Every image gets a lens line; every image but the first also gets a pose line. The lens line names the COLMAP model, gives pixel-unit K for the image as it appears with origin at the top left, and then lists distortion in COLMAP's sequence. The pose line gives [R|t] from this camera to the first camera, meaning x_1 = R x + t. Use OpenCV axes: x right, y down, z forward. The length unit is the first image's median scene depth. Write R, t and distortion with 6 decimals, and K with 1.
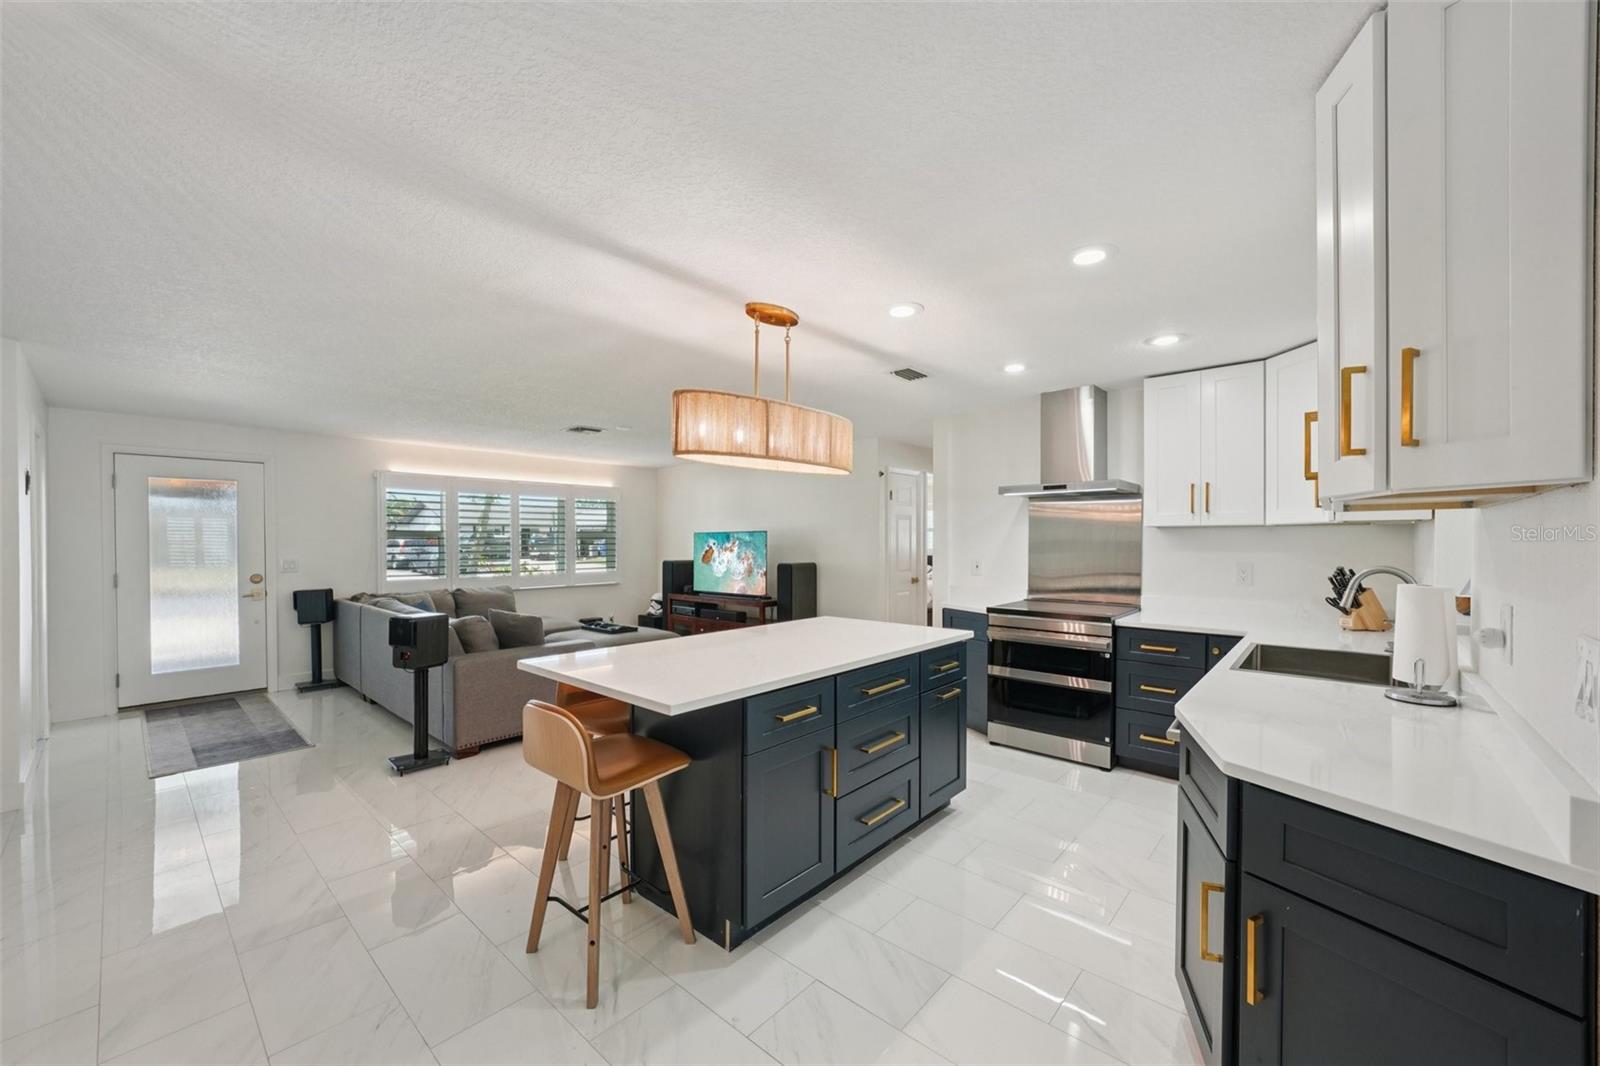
lens RADIAL K [[620.4, 0, 796.3], [0, 620.4, 545.6], [0, 0, 1]] dist [-0.013190, 0.000313]
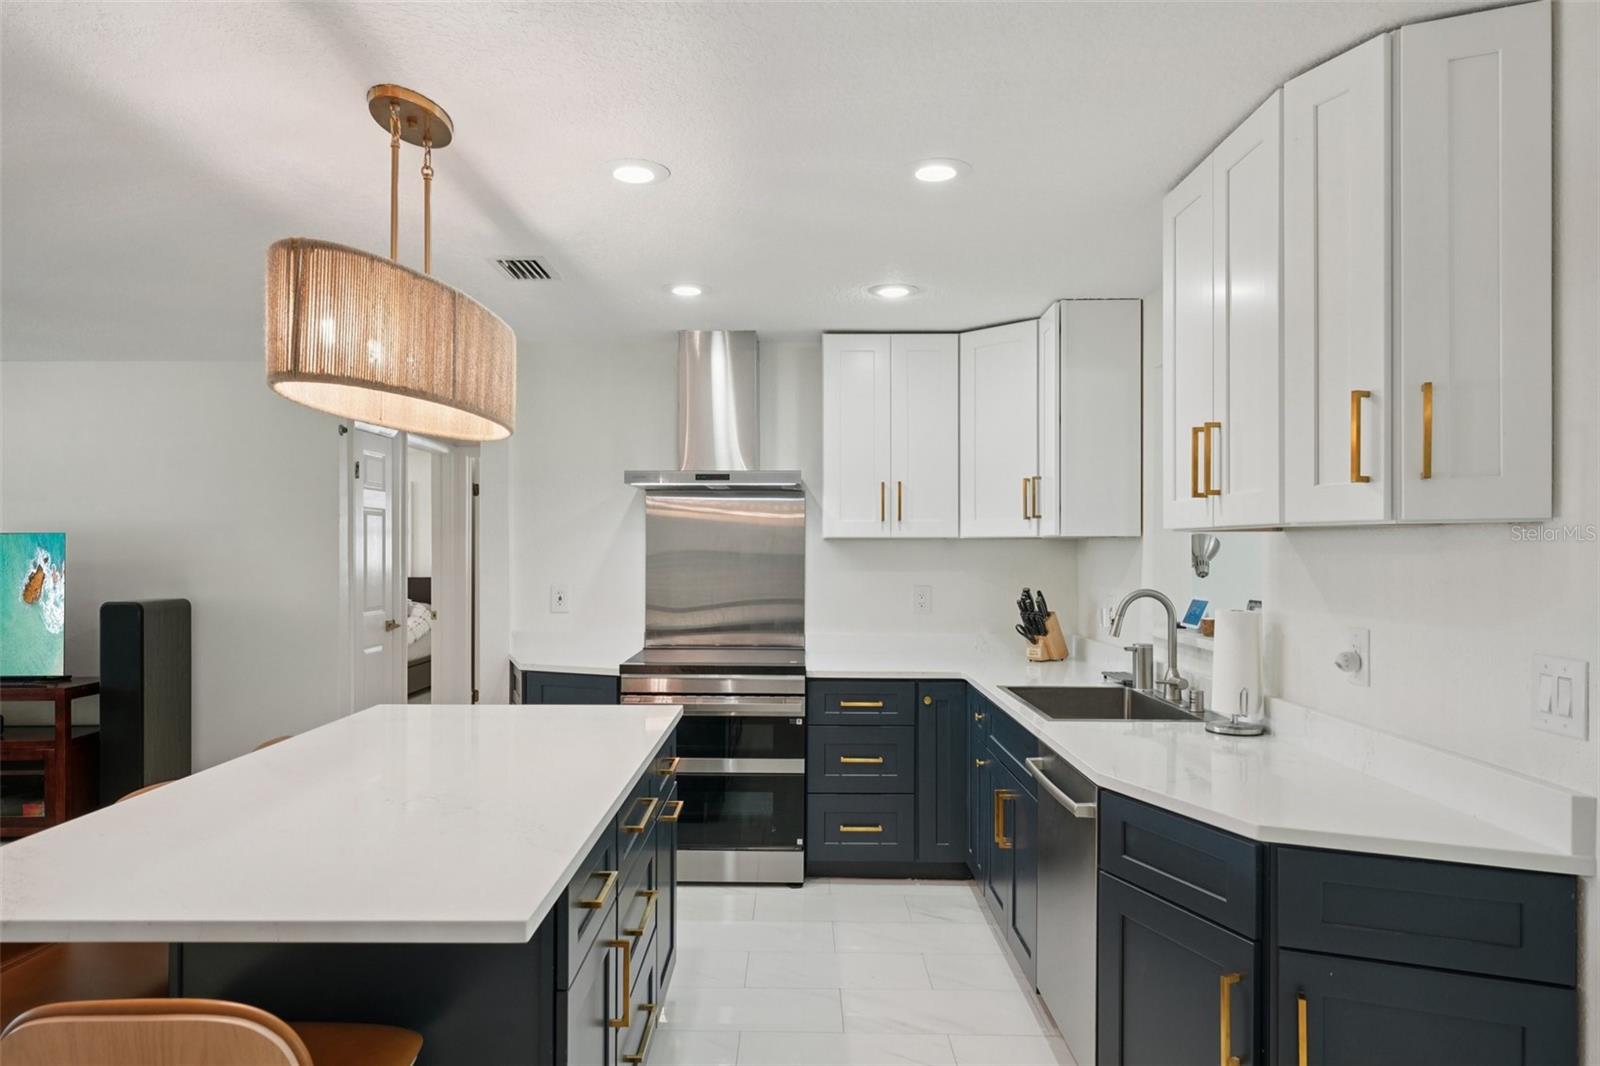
lens RADIAL K [[1026.5, 0, 802.0], [0, 1026.5, 544.3], [0, 0, 1]] dist [0.004153, 0.000419]
pose [[0.745854, 0.005100, 0.666090, -0.244972], [0.002301, 0.999945, -0.010233, -0.010276], [-0.666105, 0.009165, 0.745801, 0.113213]]
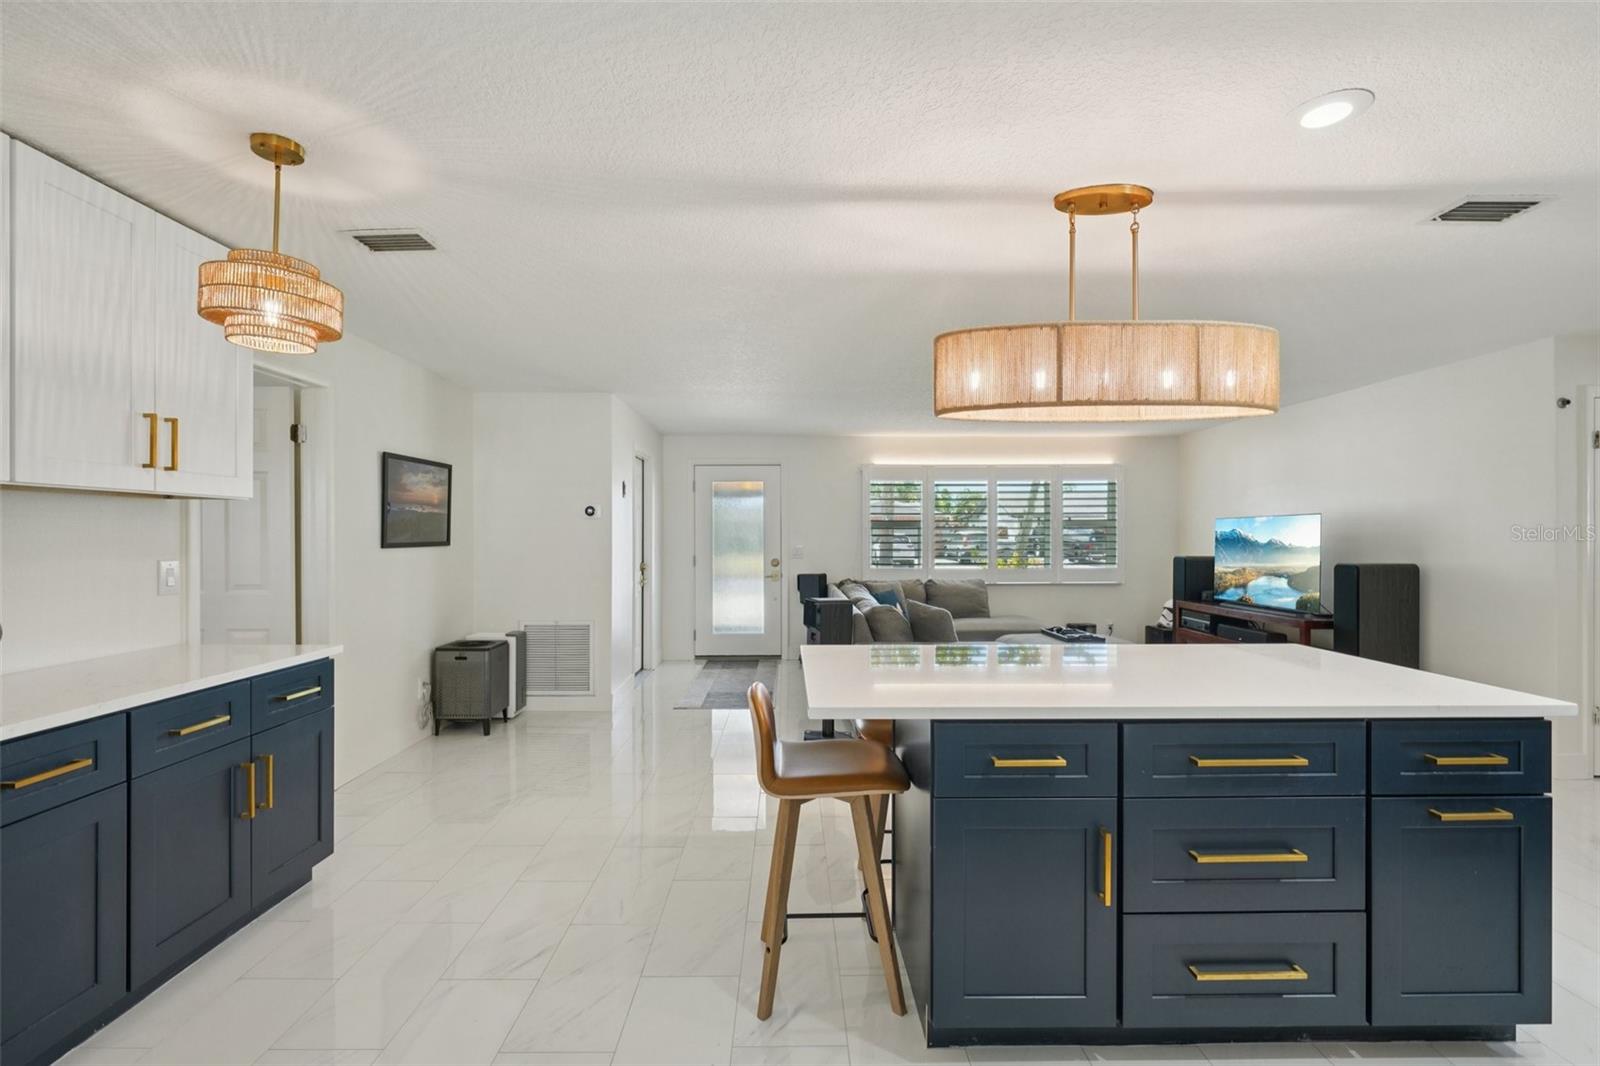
lens RADIAL K [[709.5, 0, 791.3], [0, 709.5, 538.7], [0, 0, 1]] dist [-0.002102, 0.000014]
pose [[0.670615, 0.003882, -0.741796, 0.221733], [-0.005681, 0.999984, 0.000097, 0.010062], [0.741784, 0.004149, 0.670626, 0.135892]]
